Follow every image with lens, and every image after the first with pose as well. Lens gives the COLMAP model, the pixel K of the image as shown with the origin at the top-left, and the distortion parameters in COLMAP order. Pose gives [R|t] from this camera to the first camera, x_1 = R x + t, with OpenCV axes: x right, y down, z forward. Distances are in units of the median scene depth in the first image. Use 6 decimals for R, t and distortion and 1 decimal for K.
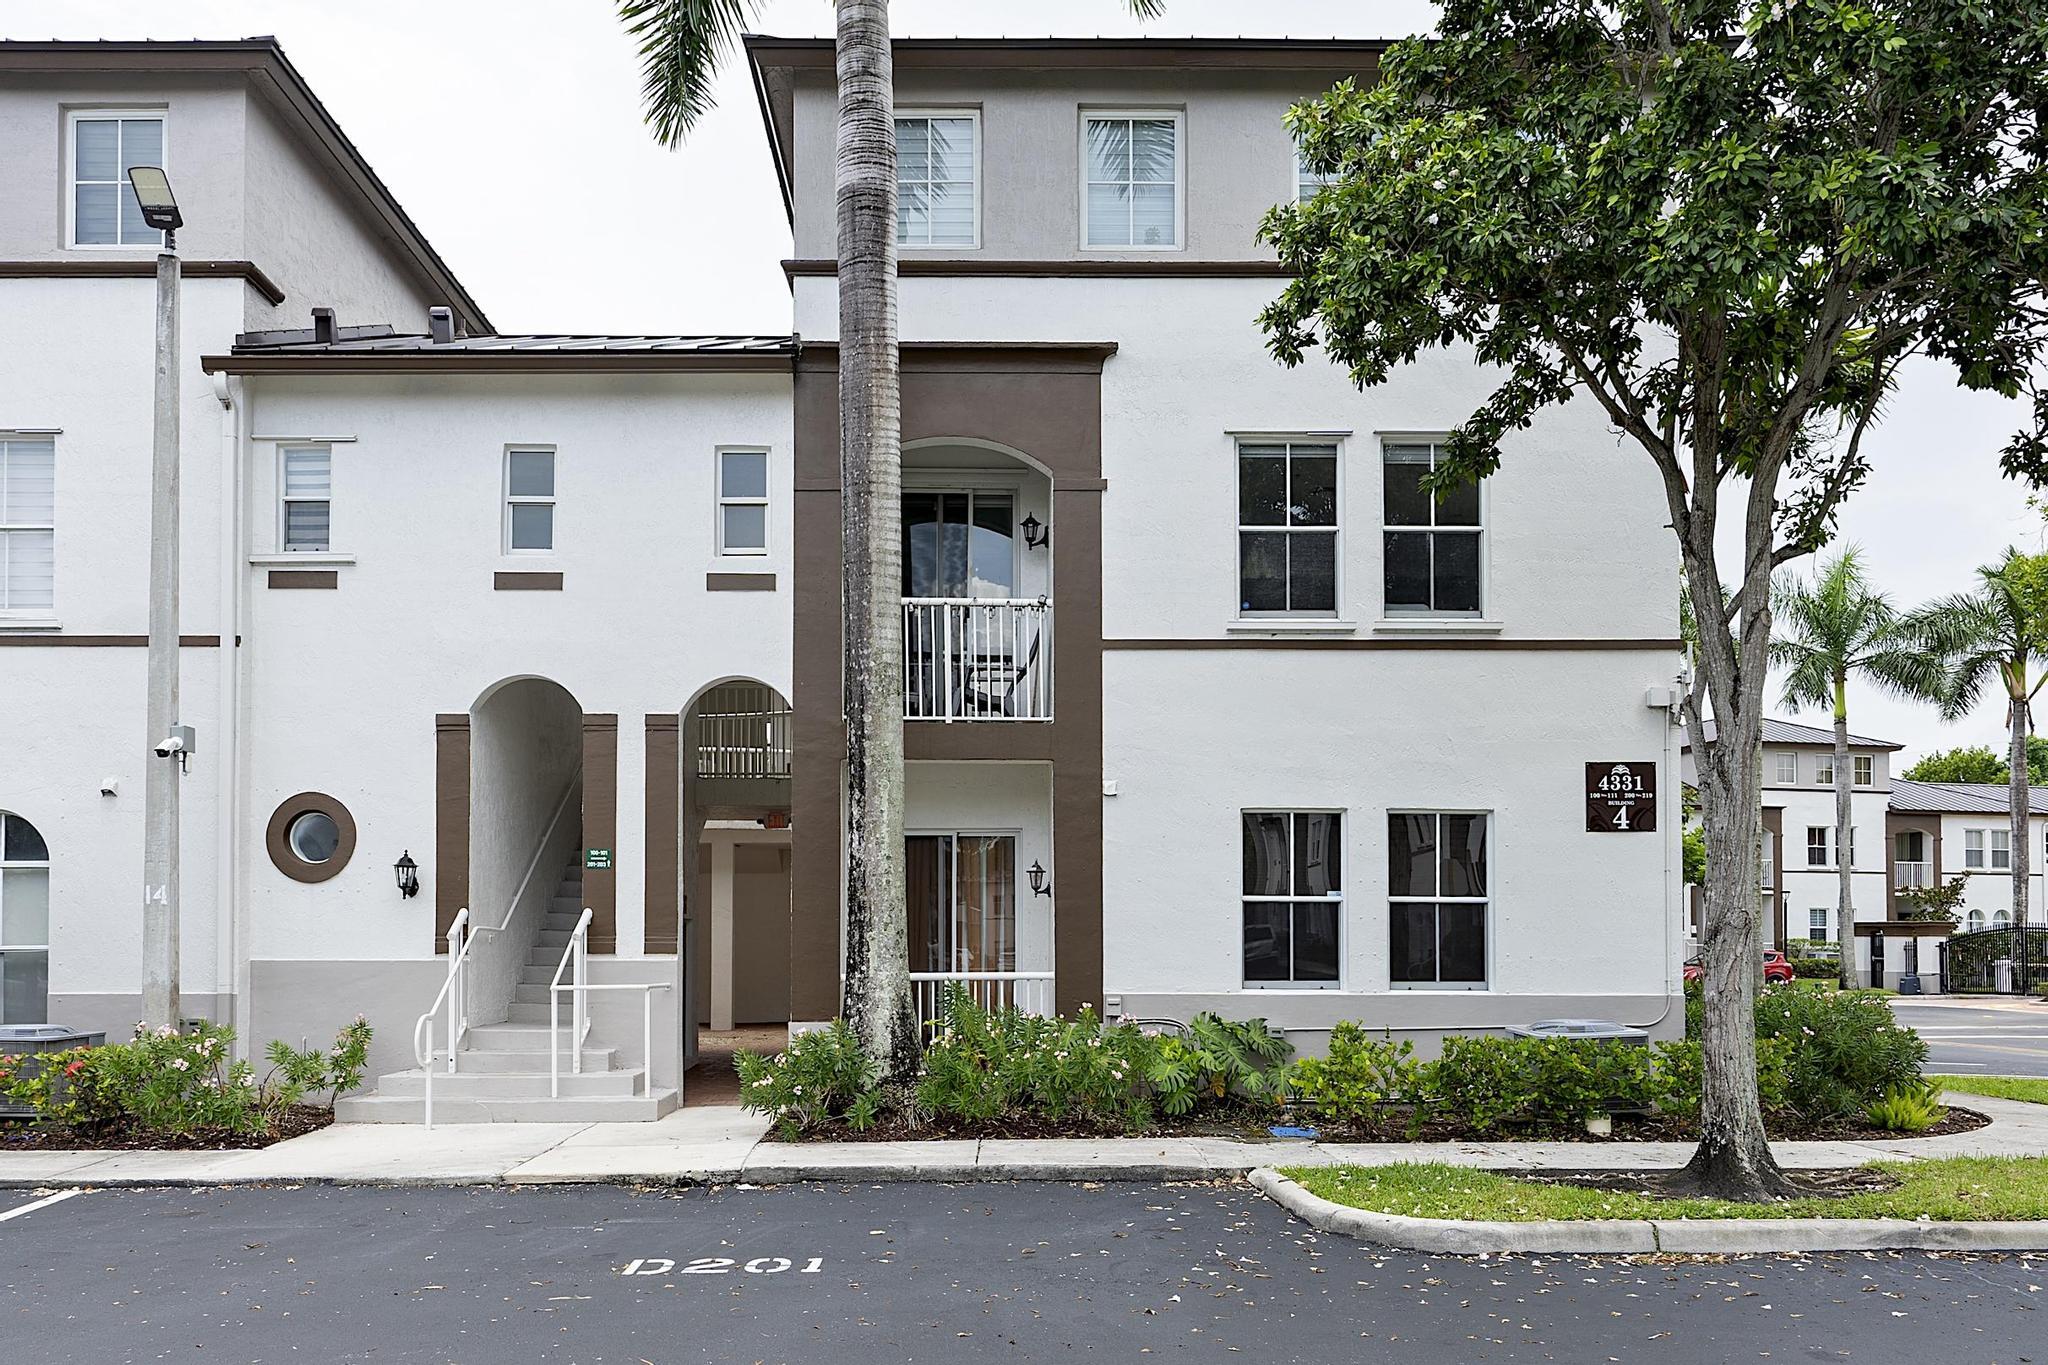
lens RADIAL K [[1576.0, 0, 1020.6], [0, 1576.0, 791.6], [0, 0, 1]] dist [0.001099, 0.003453]
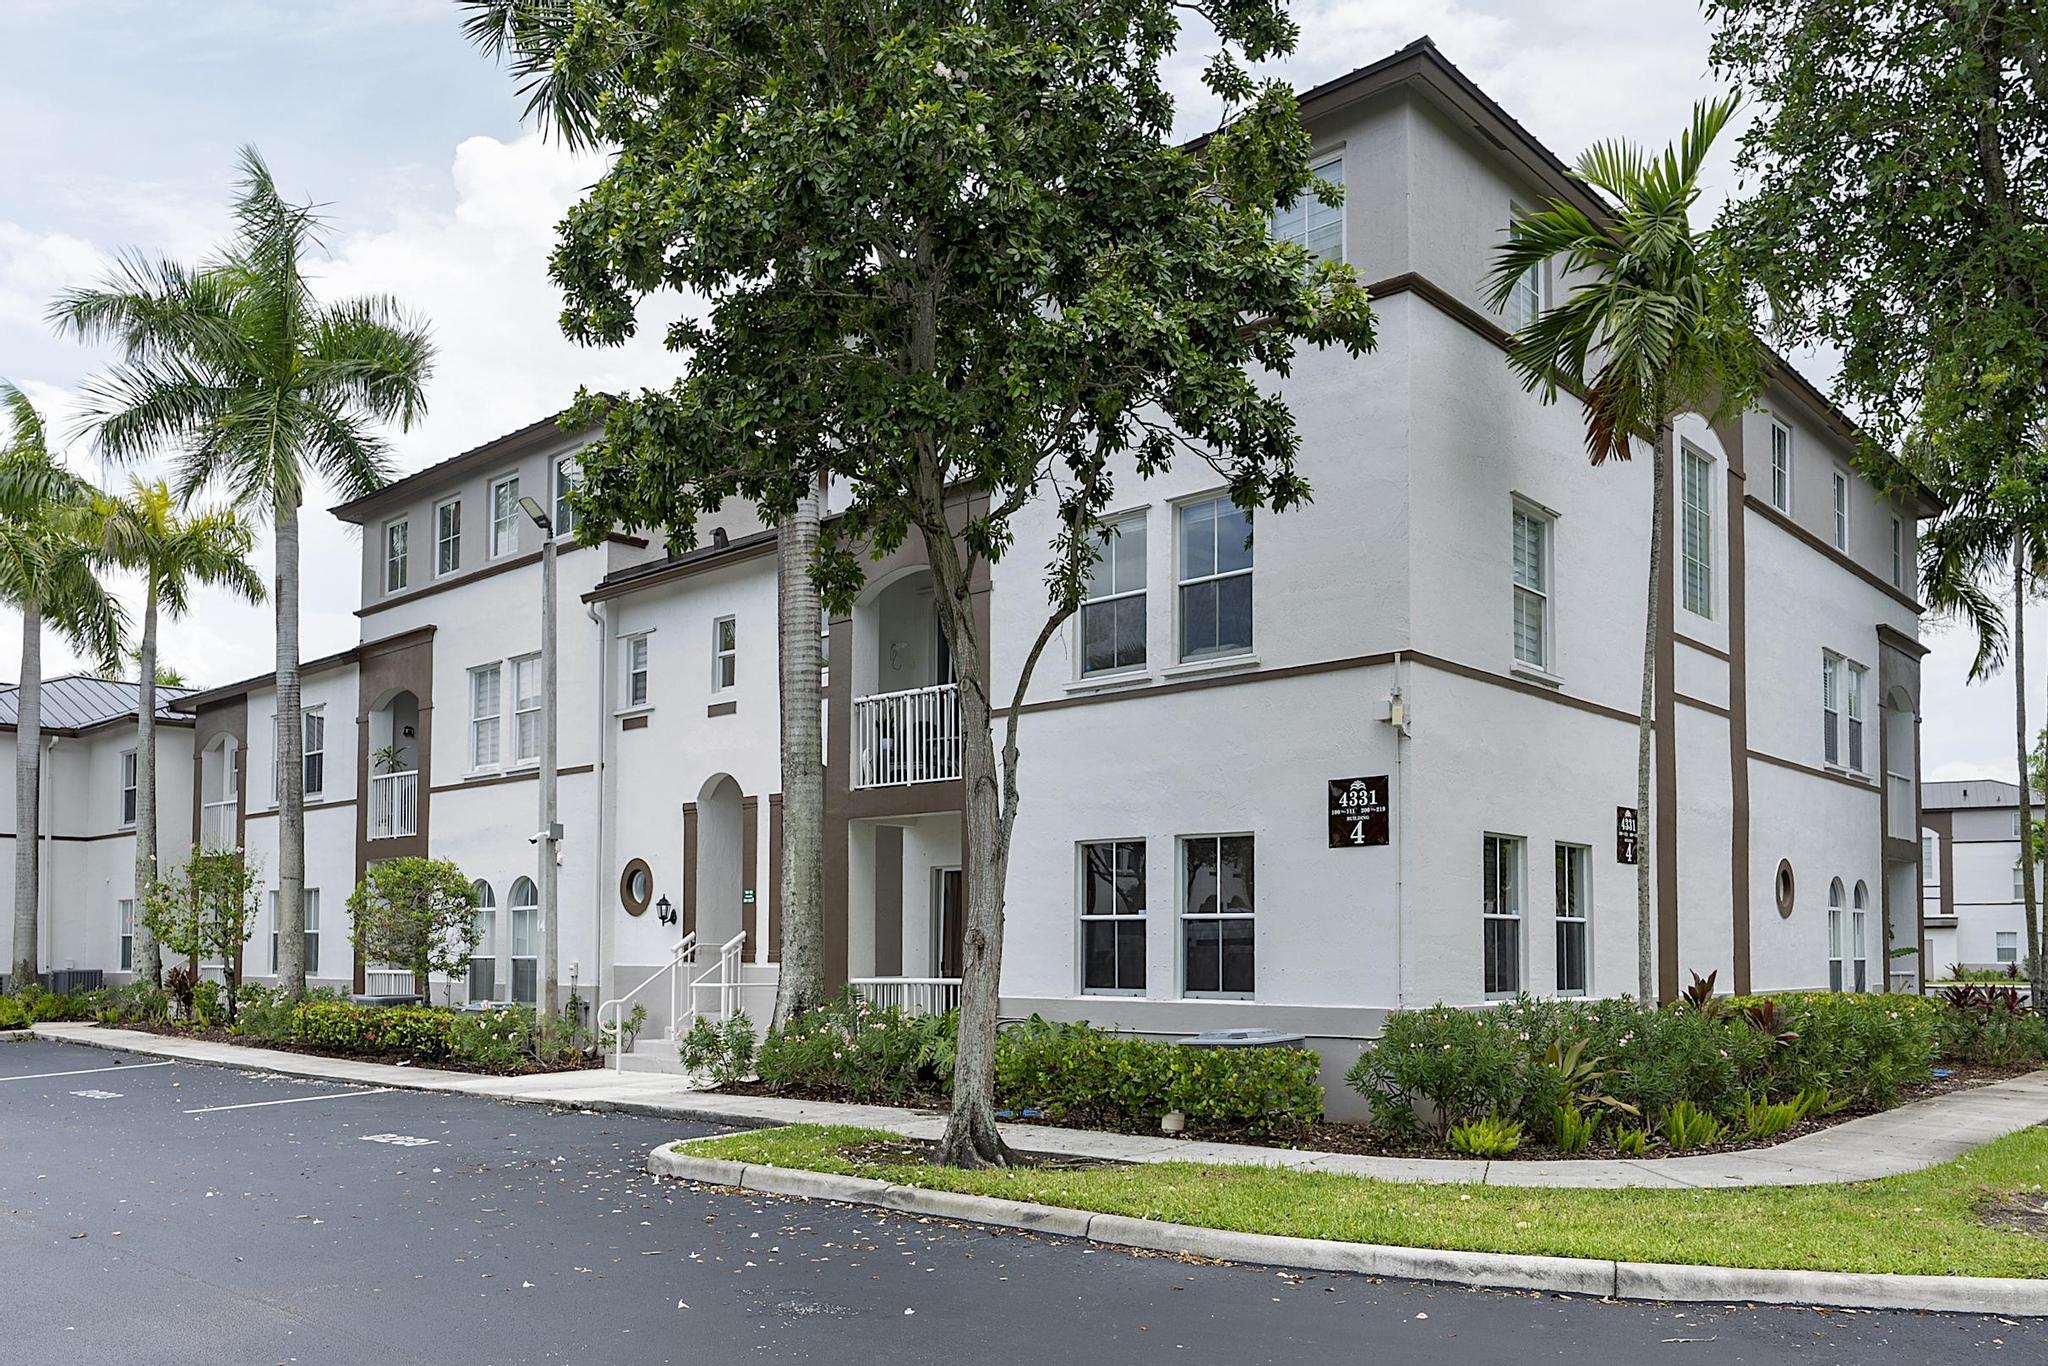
lens RADIAL K [[1569.8, 0, 1024.0], [0, 1569.8, 683.0], [0, 0, 1]] dist [-0.002812, -0.000364]
pose [[0.735971, -0.113994, -0.667347, 0.910790], [0.060902, 0.992874, -0.102435, 0.011328], [0.674268, 0.034747, 0.737669, 0.098988]]
